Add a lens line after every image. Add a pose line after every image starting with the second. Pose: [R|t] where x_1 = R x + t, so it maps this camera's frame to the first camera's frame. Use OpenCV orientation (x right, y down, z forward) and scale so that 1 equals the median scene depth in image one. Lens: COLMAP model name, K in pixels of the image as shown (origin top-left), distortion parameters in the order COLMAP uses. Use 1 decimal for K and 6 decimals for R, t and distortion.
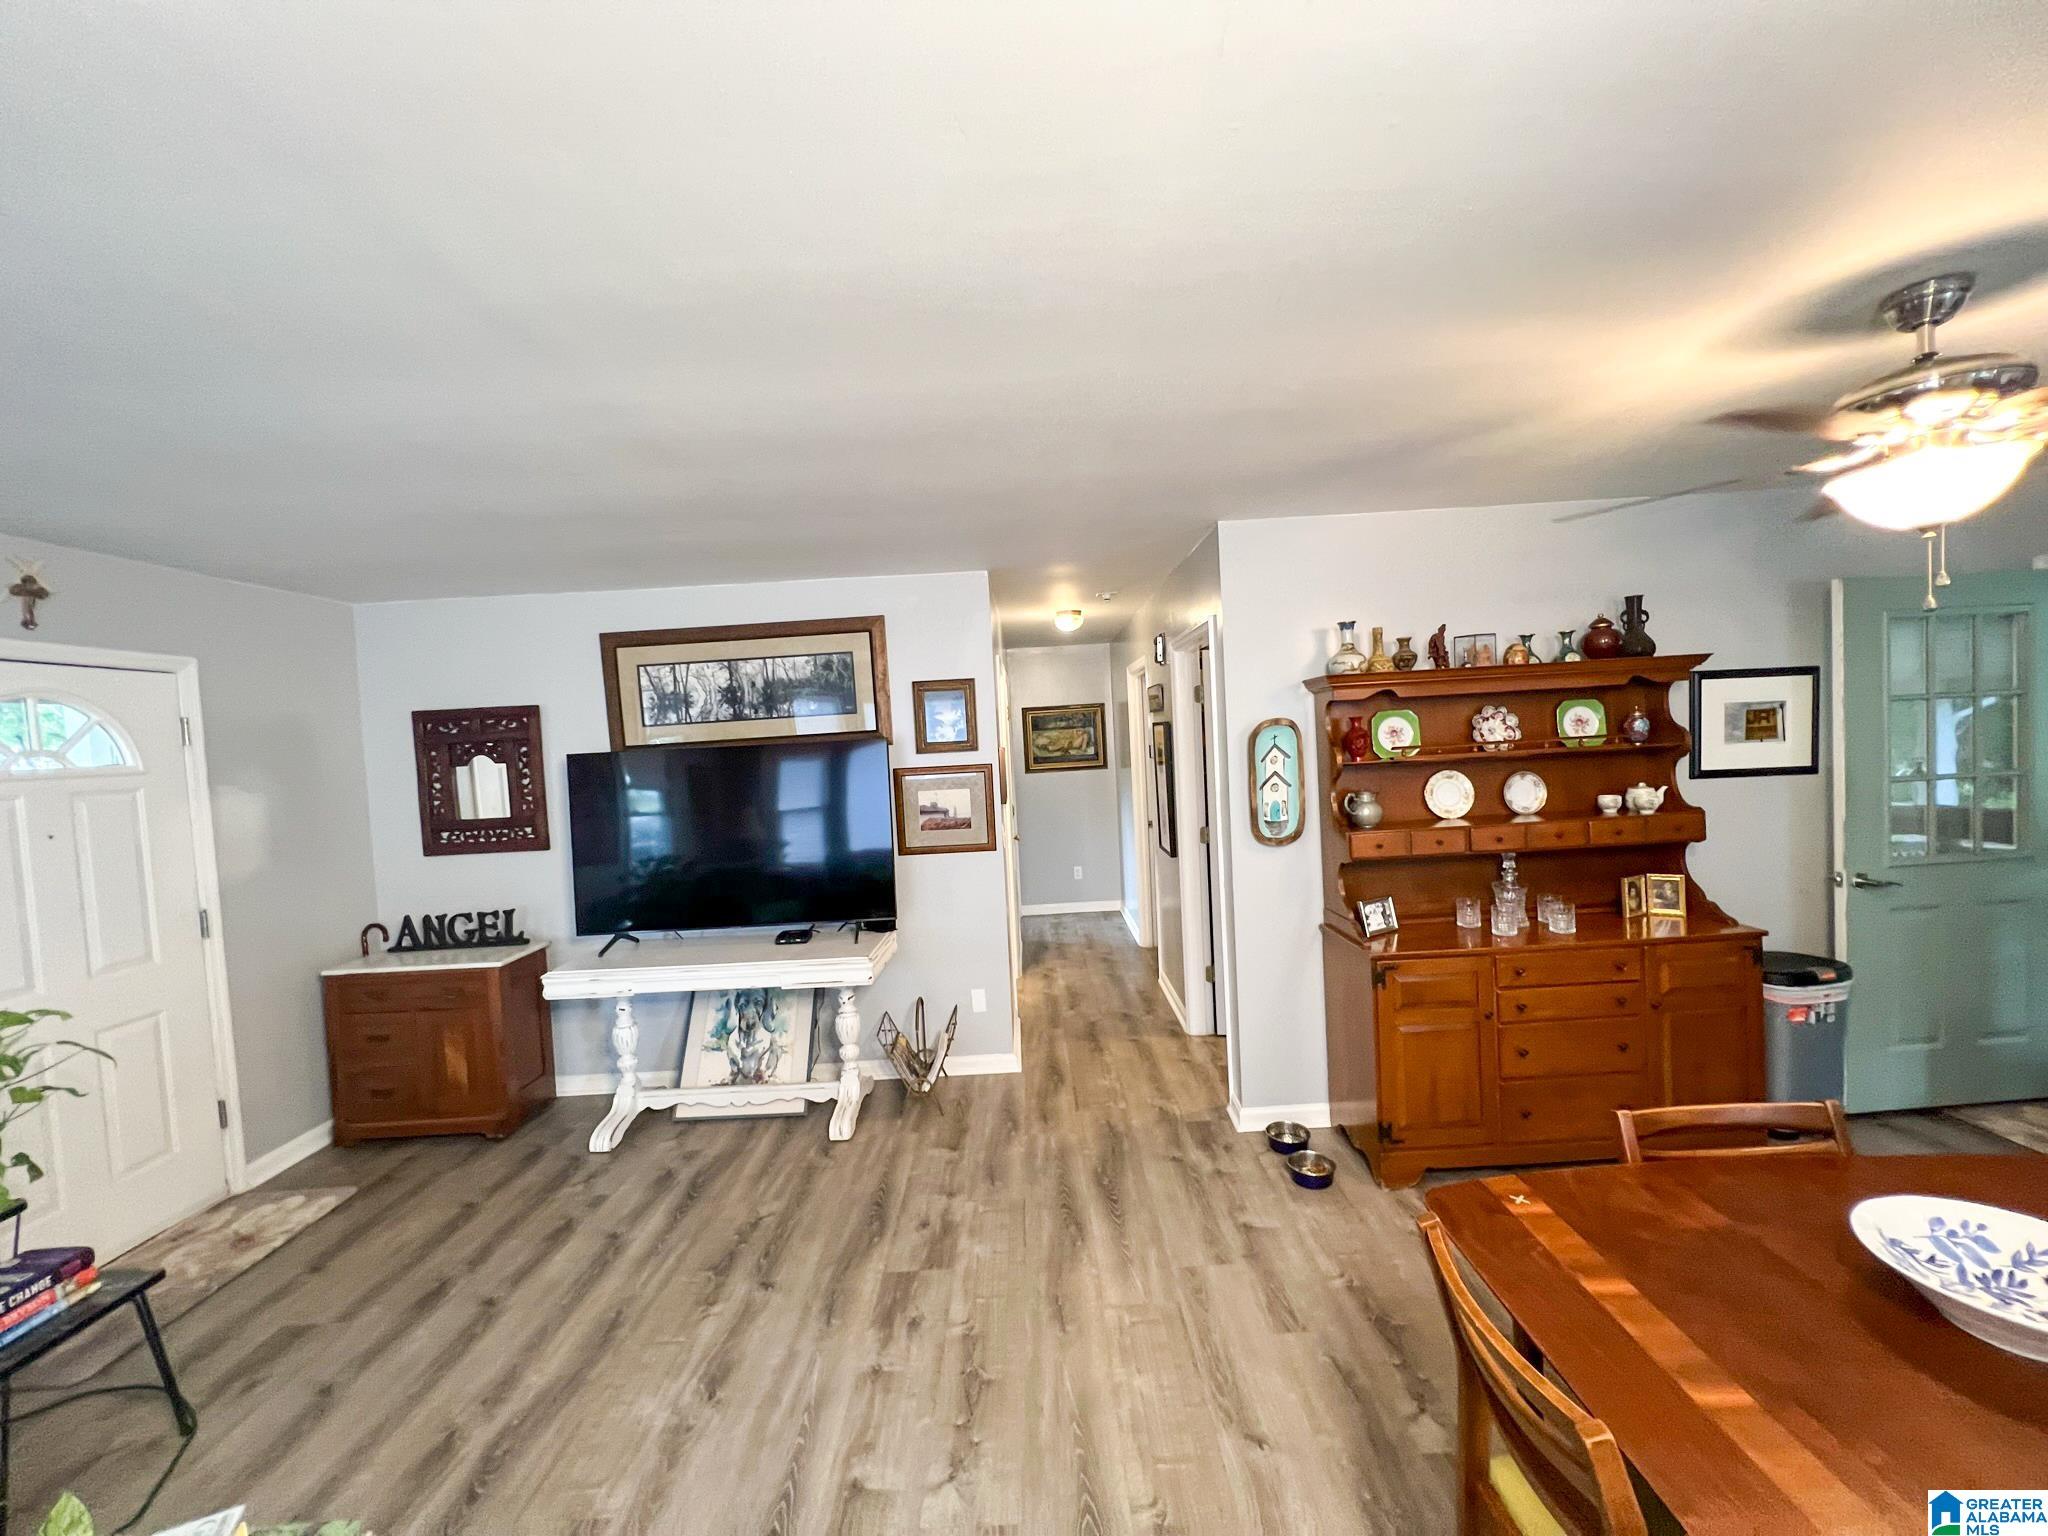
lens RADIAL K [[824.4, 0, 1028.4], [0, 824.4, 766.8], [0, 0, 1]] dist [-0.004734, 0.001686]
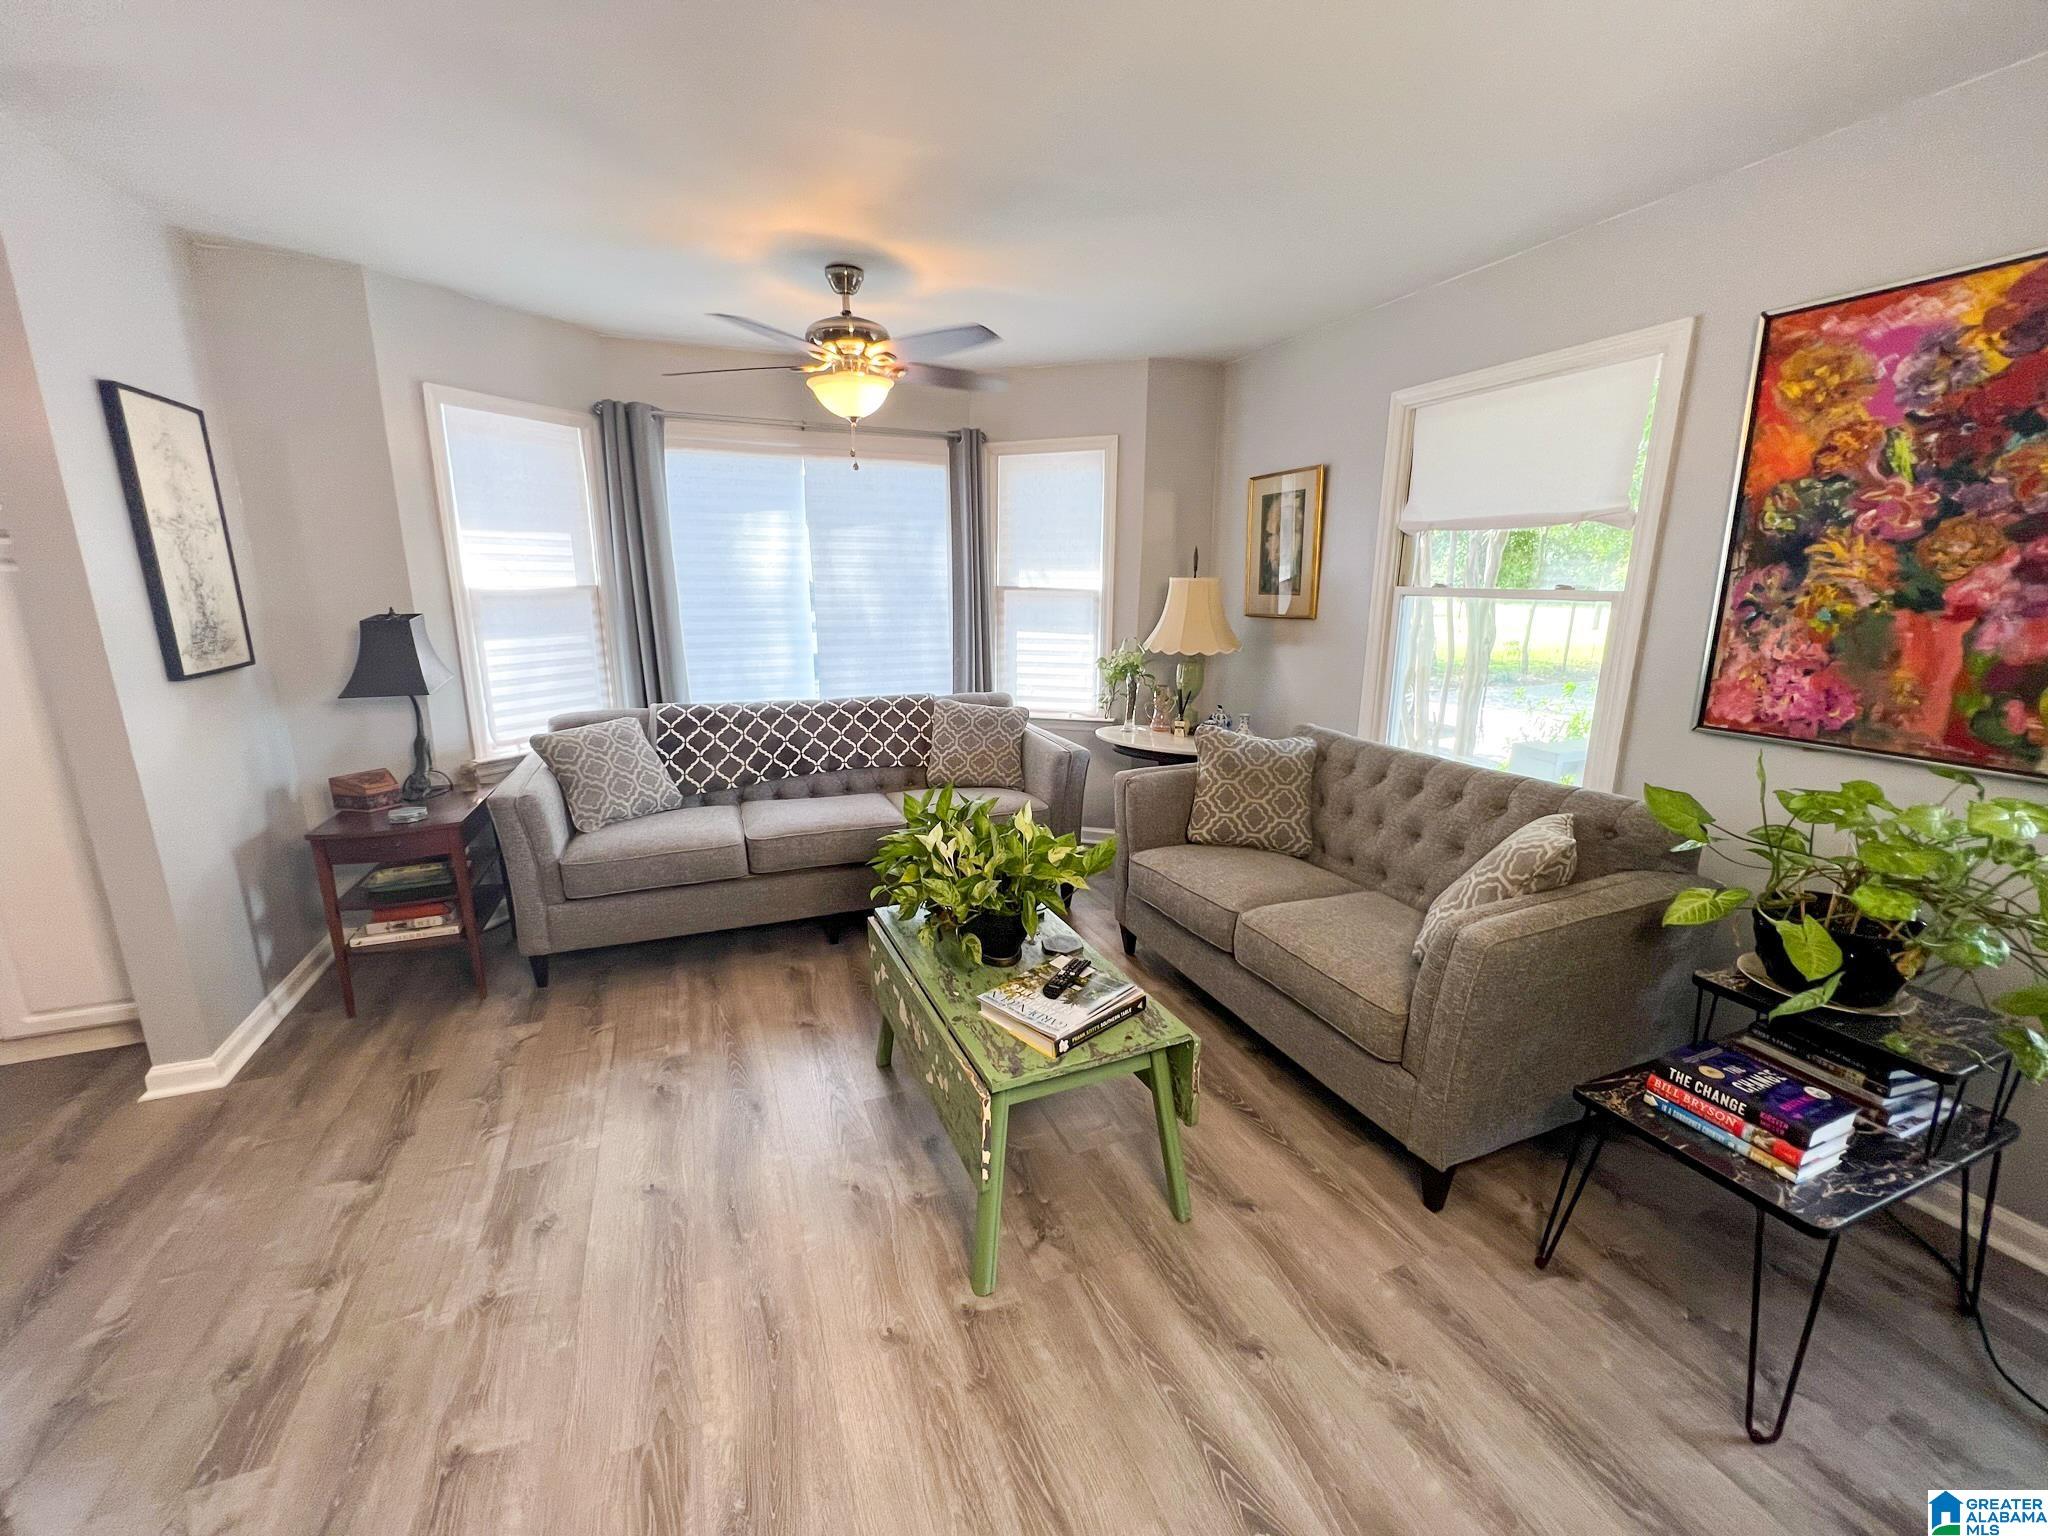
lens RADIAL K [[824.4, 0, 1028.4], [0, 824.4, 770.2], [0, 0, 1]] dist [-0.004734, 0.001686]
pose [[-0.924592, 0.134352, -0.356481, -0.193990], [0.030765, 0.959024, 0.281648, 0.045061], [0.379714, 0.249442, -0.890840, 0.800393]]
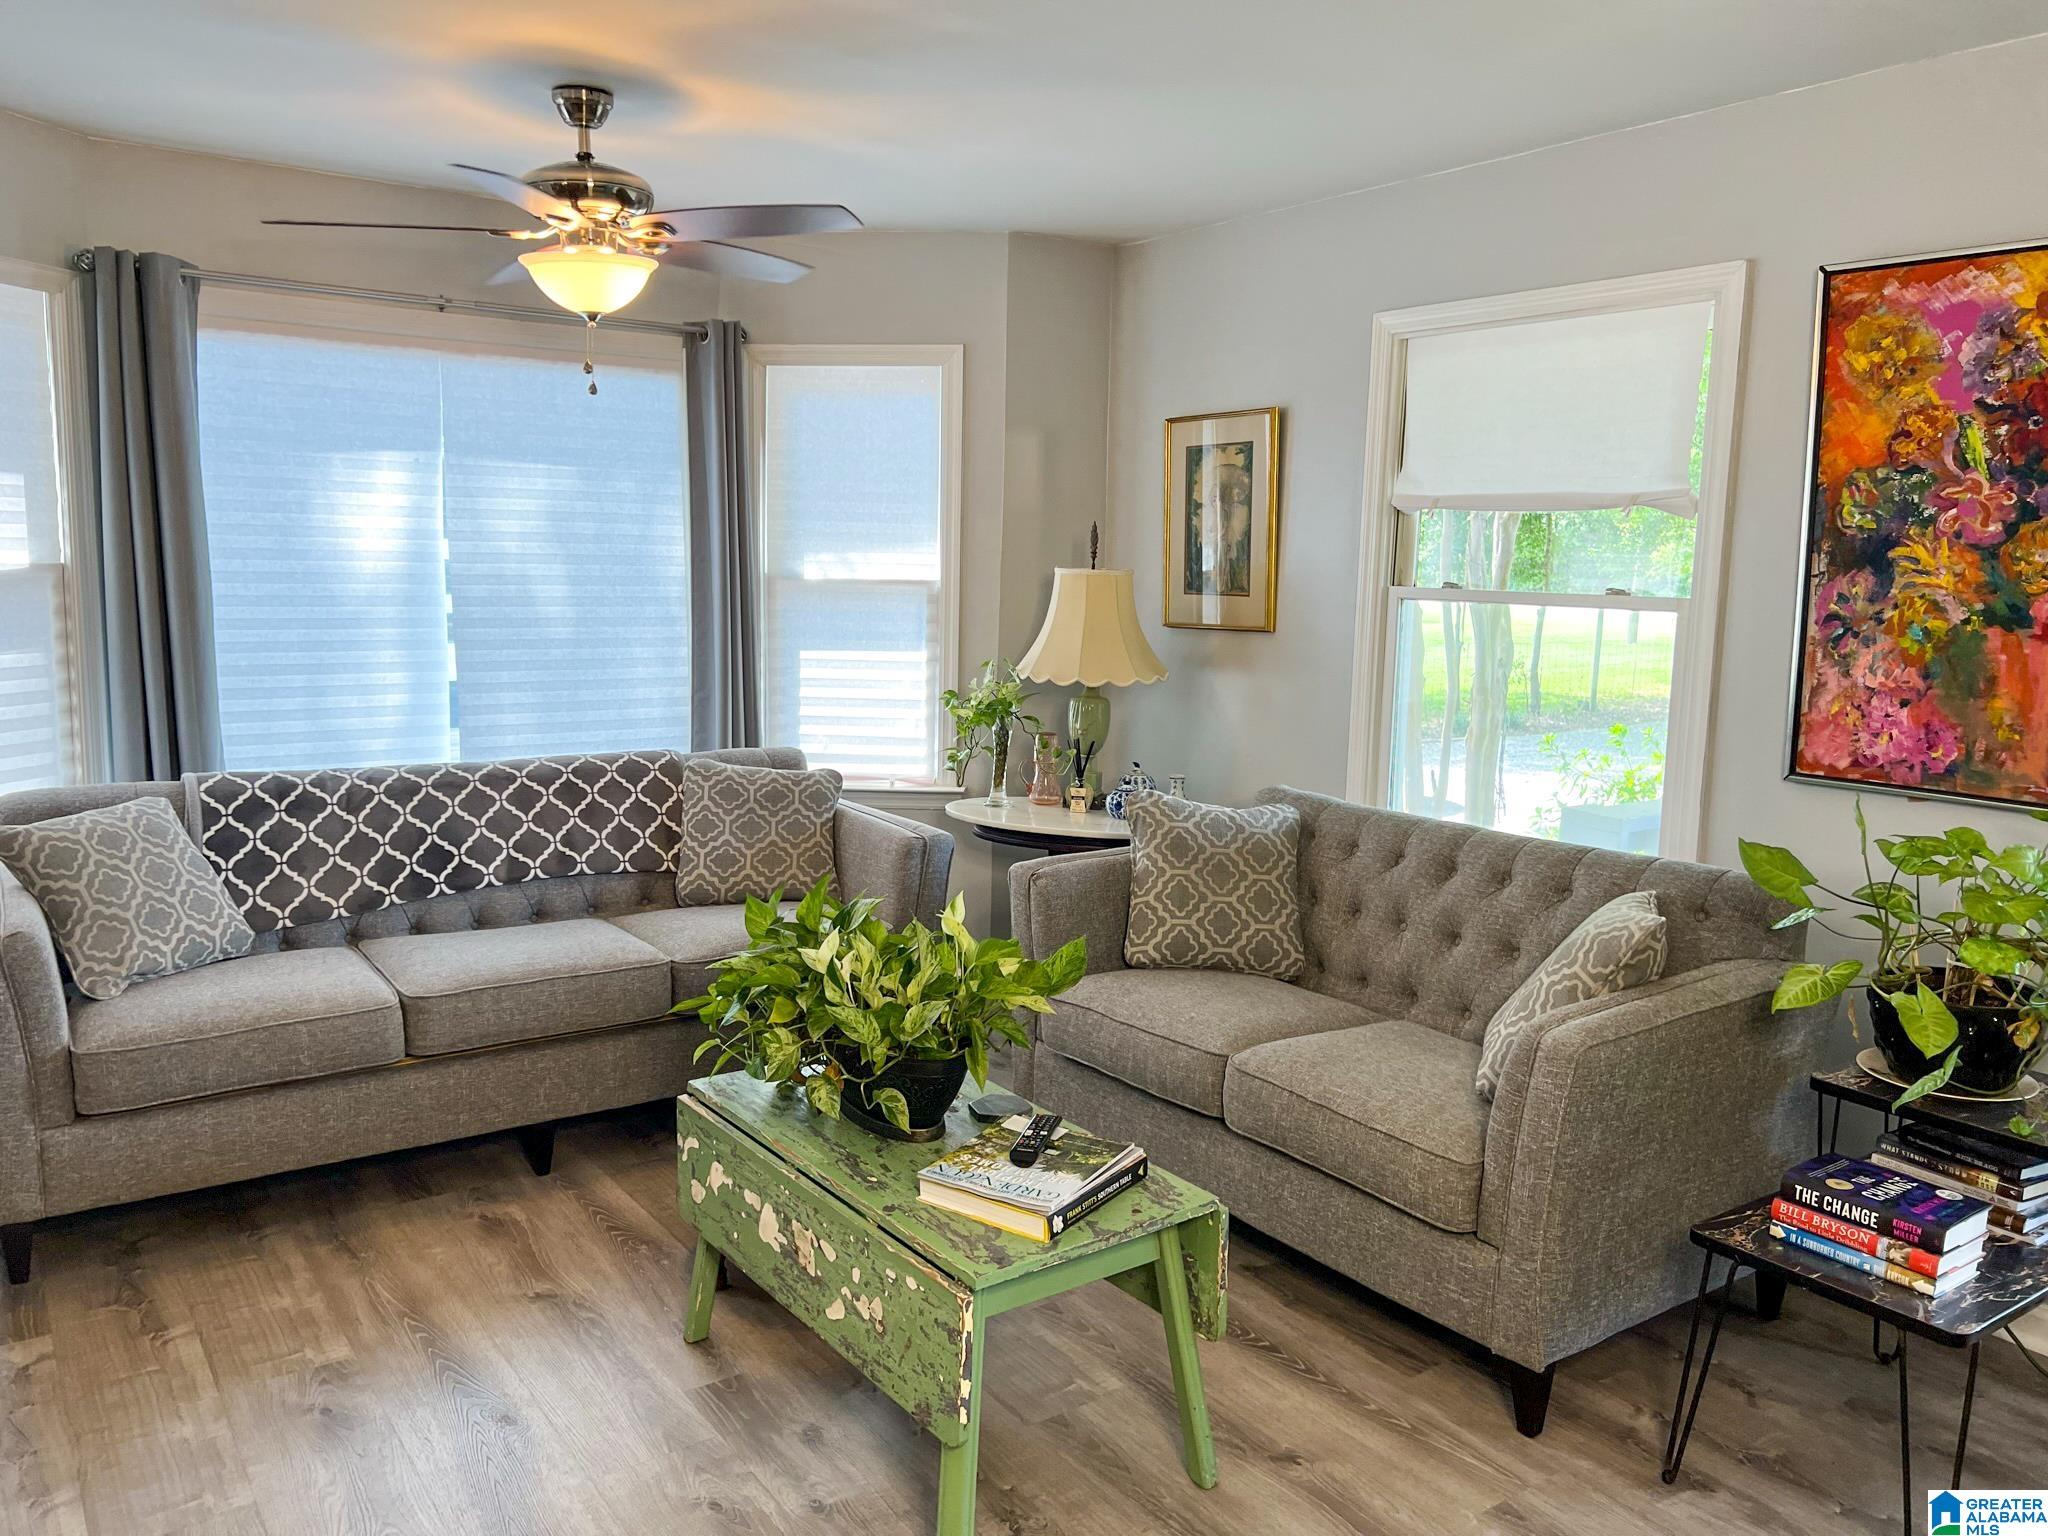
lens RADIAL K [[1523.6, 0, 1024.5], [0, 1523.6, 754.0], [0, 0, 1]] dist [0.052020, -0.059941]
pose [[-0.819275, 0.111620, -0.562431, 0.004871], [0.000807, 0.981094, 0.193532, 0.014925], [0.573400, 0.158102, -0.803876, 0.906305]]
